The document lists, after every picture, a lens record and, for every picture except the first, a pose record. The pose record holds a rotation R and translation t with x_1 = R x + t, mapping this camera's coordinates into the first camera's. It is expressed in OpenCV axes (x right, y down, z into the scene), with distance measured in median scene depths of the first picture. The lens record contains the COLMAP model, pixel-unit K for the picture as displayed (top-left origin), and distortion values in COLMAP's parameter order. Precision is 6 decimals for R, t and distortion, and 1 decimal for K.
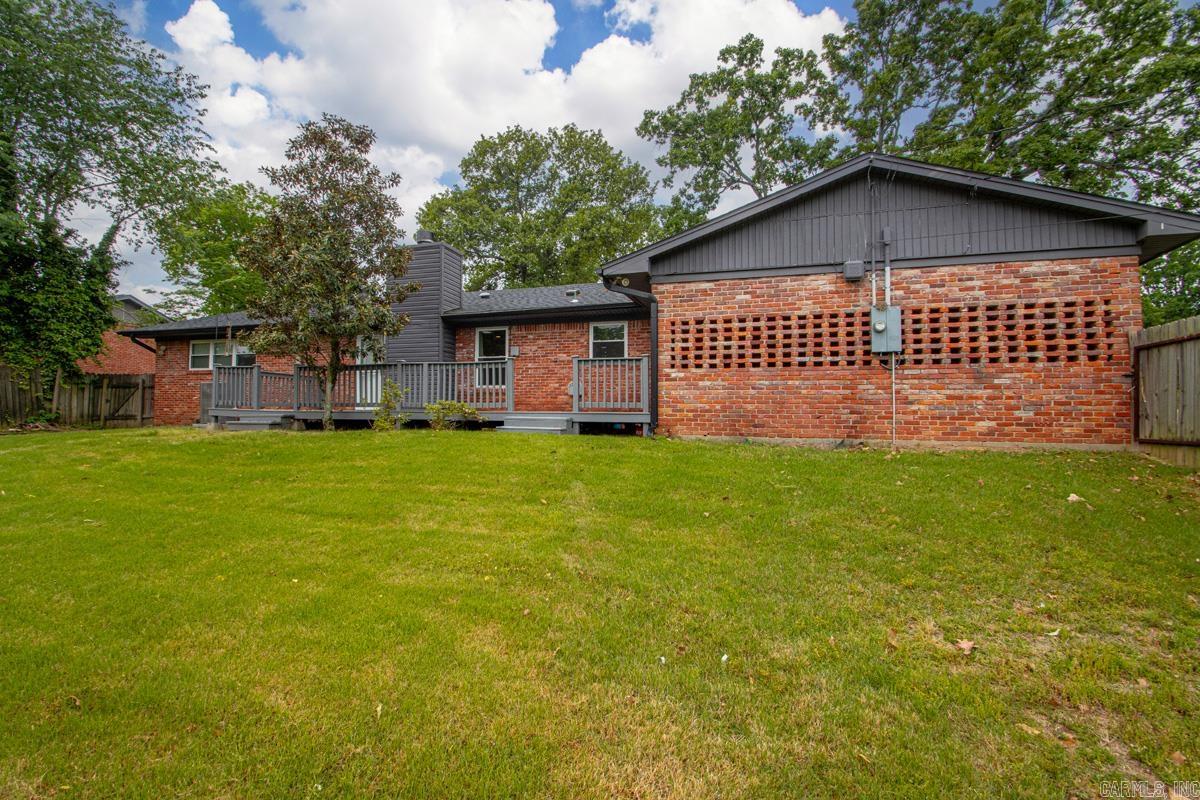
lens RADIAL K [[564.1, 0, 587.9], [0, 564.1, 401.6], [0, 0, 1]] dist [0.002163, -0.011514]
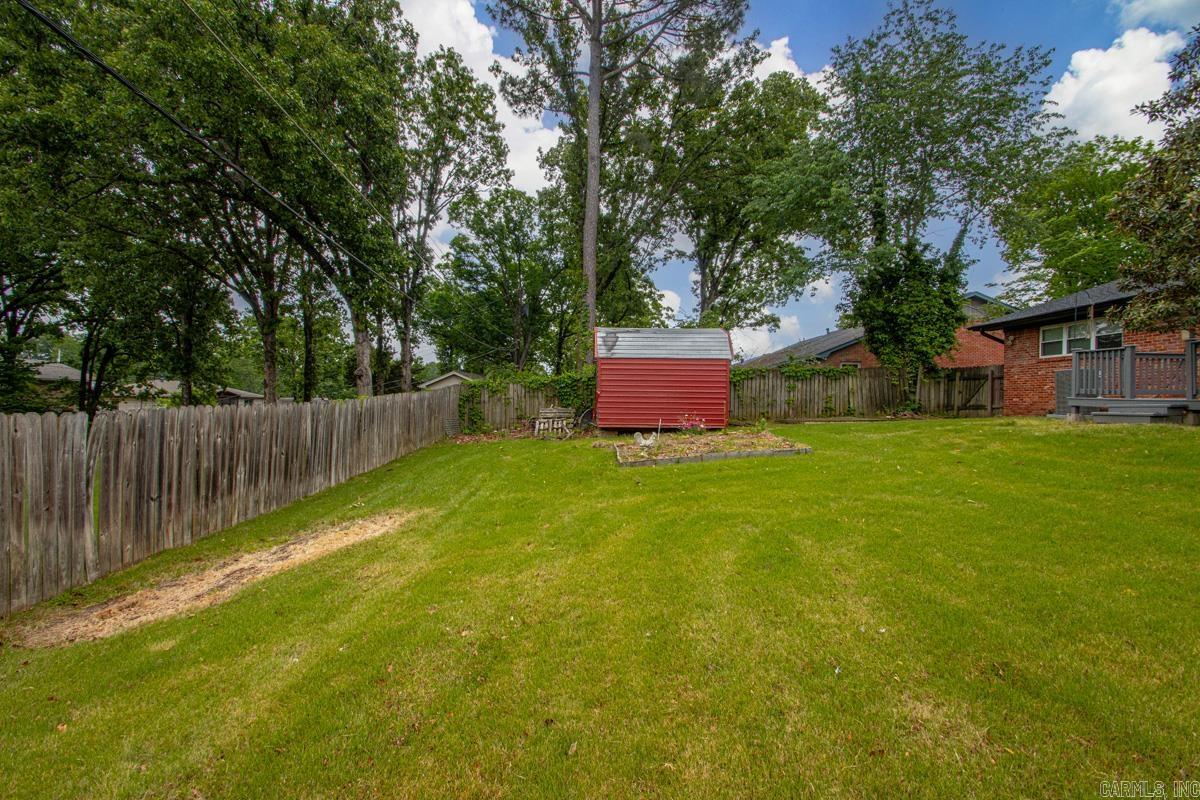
lens RADIAL K [[564.1, 0, 587.9], [0, 564.1, 401.6], [0, 0, 1]] dist [0.002163, -0.011514]
pose [[0.296577, -0.006038, -0.954990, -0.045563], [0.021972, 0.999758, 0.000502, 0.000605], [0.954756, -0.021132, 0.296638, -0.026836]]
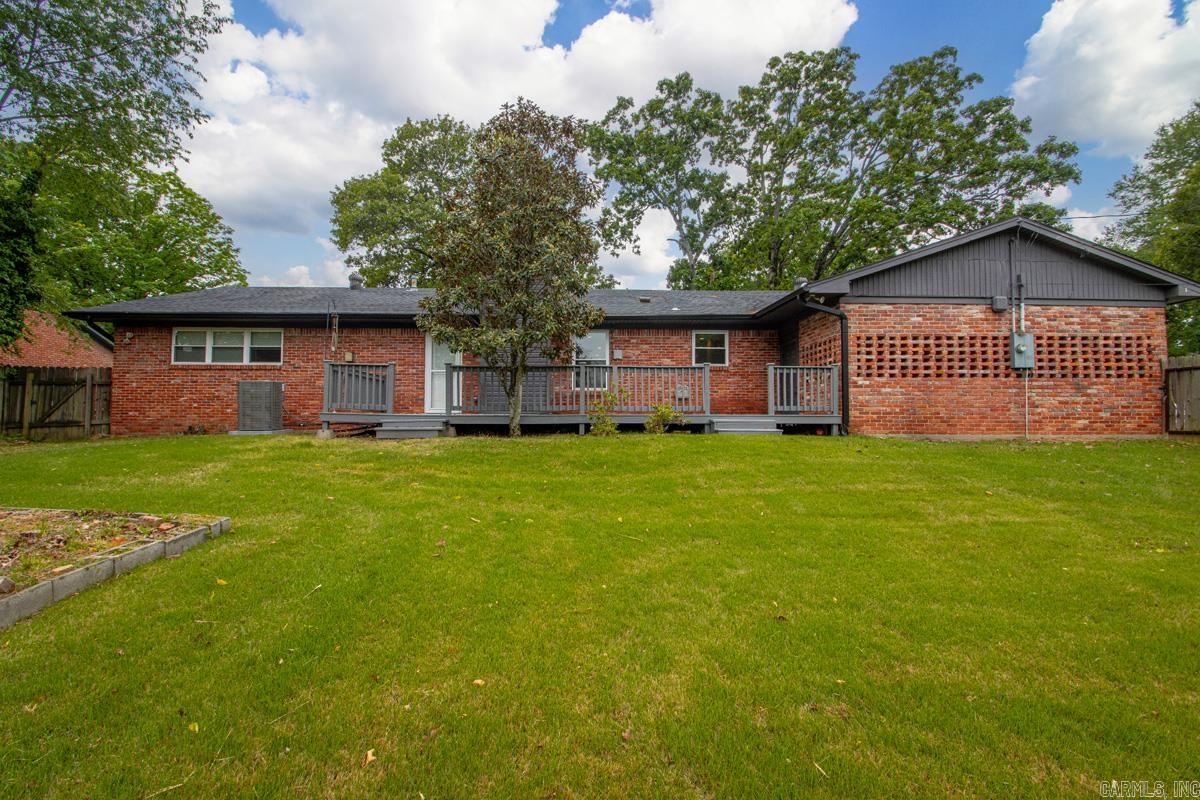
lens RADIAL K [[552.9, 0, 600.0], [0, 552.9, 400.0], [0, 0, 1]] dist [0.000097, -0.012498]
pose [[0.941545, 0.003189, 0.336871, -0.705259], [-0.001749, 0.999988, -0.004577, -0.004539], [-0.336881, 0.003721, 0.941540, 0.106061]]
